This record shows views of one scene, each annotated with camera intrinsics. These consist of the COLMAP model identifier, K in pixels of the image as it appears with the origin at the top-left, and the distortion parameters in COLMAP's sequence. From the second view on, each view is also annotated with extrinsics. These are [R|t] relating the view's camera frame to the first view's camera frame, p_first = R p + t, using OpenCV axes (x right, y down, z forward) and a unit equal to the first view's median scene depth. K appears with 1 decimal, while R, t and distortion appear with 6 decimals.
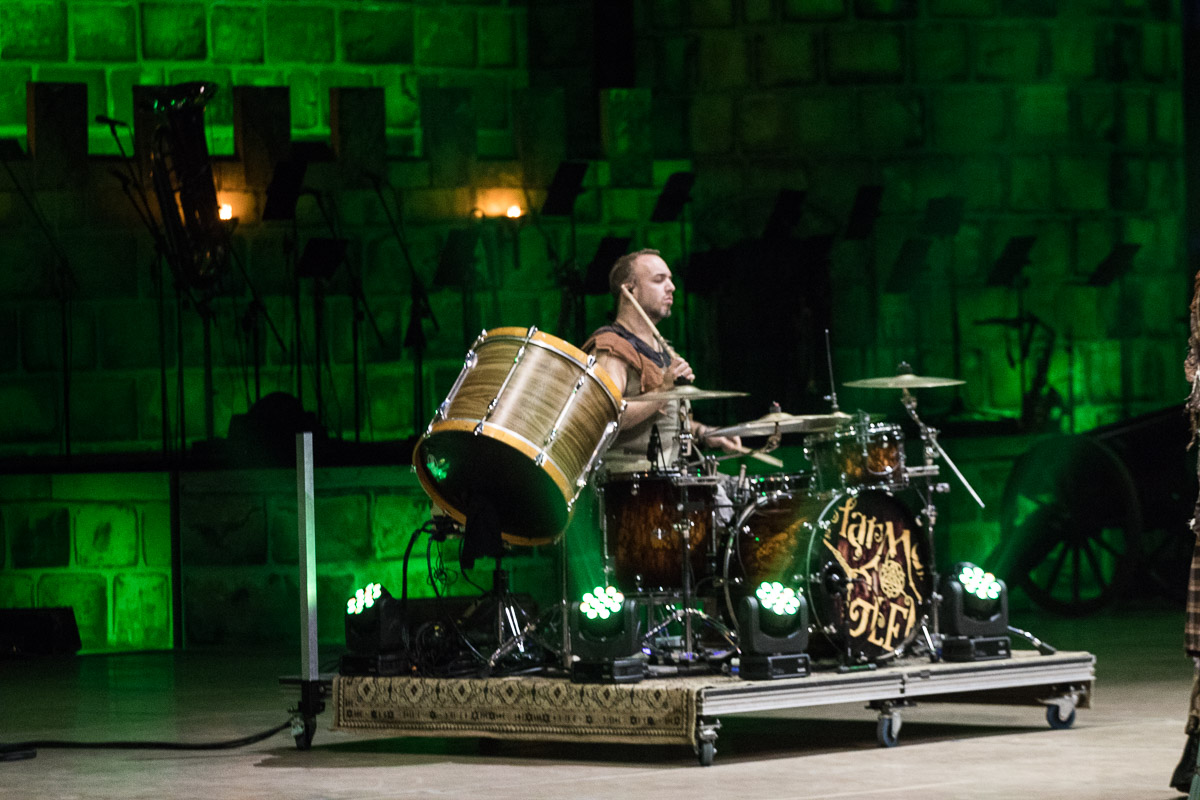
lens RADIAL K [[6443.4, 0, 540.7], [0, 6443.4, 399.9], [0, 0, 1]] dist [0.283242, 8.640774]
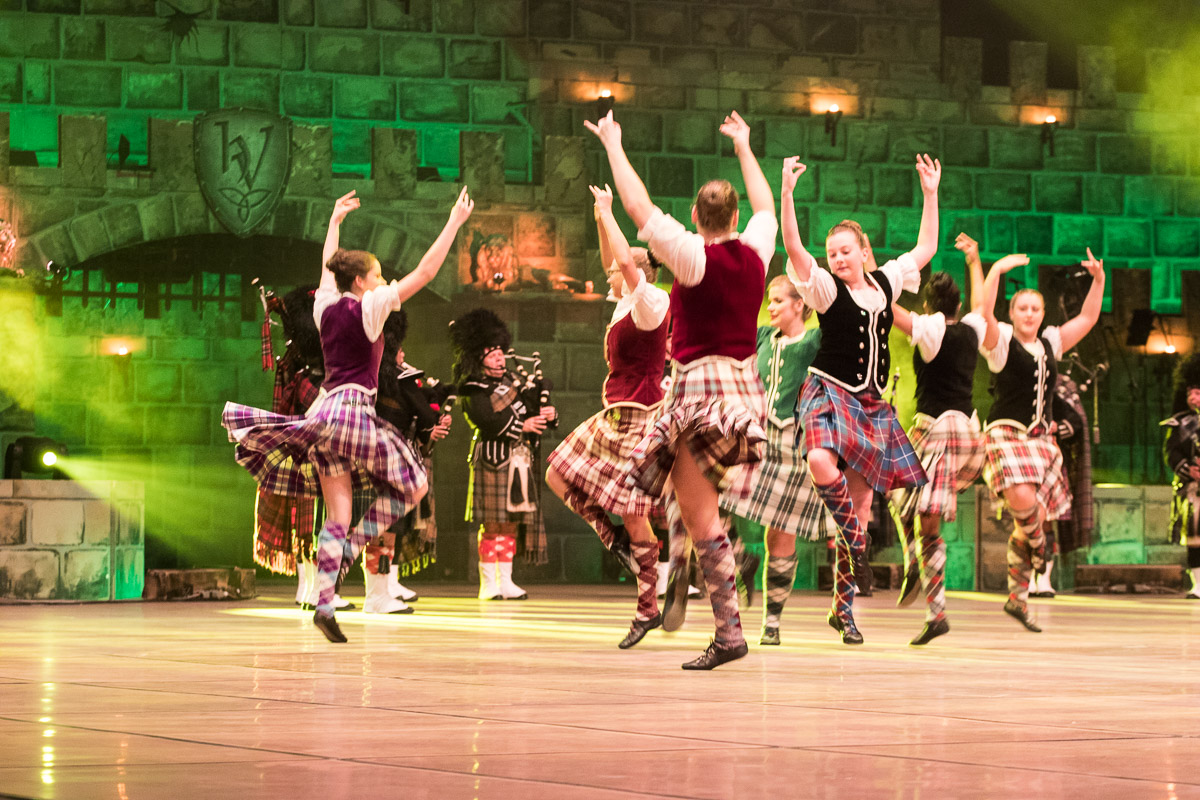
lens RADIAL K [[4617.7, 0, 600.0], [0, 4617.7, 400.0], [0, 0, 1]] dist [-0.137734, -2.145193]
pose [[0.951591, 0.019569, -0.306745, 0.158053], [-0.029781, 0.999146, -0.028649, 0.019296], [0.305922, 0.036397, 0.951361, -0.117345]]
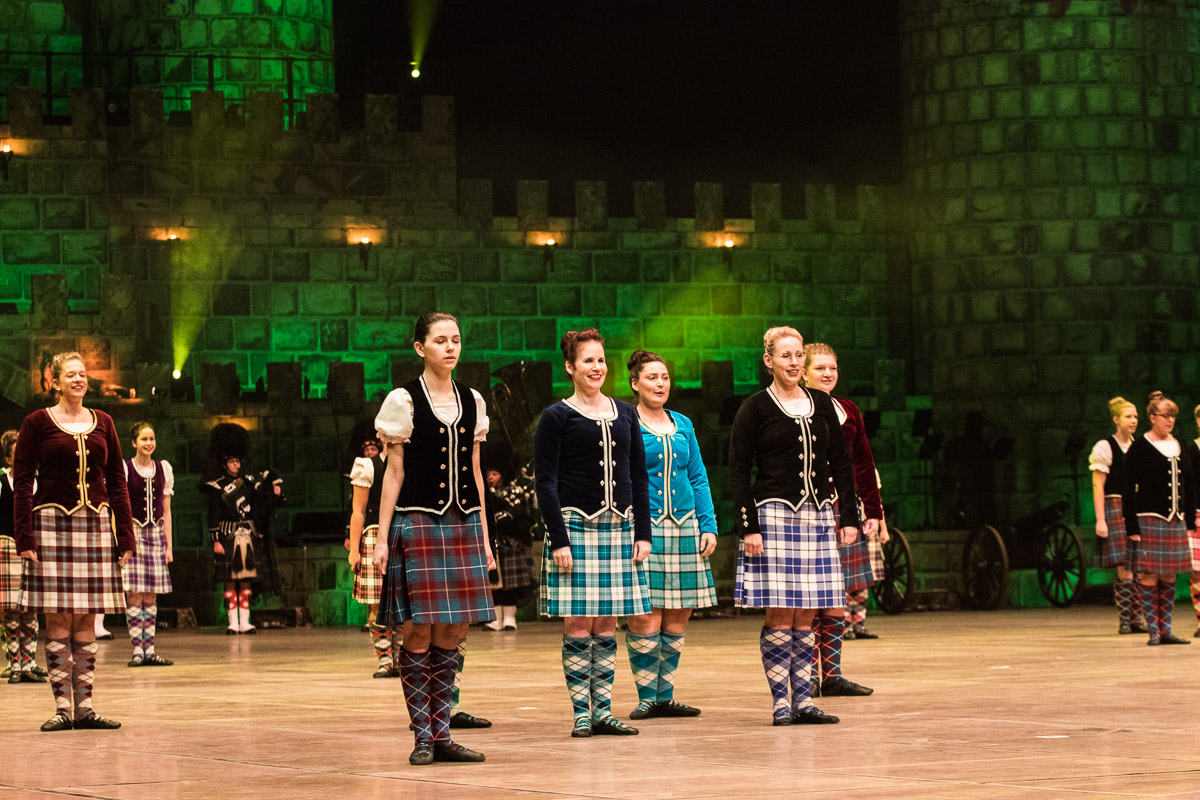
lens RADIAL K [[4304.8, 0, 600.0], [0, 4304.8, 400.0], [0, 0, 1]] dist [-0.162523, -1.840040]
pose [[0.943831, -0.007954, -0.330332, 0.364621], [-0.003512, 0.999412, -0.034100, 0.008364], [0.330409, 0.033345, 0.943249, -0.249290]]
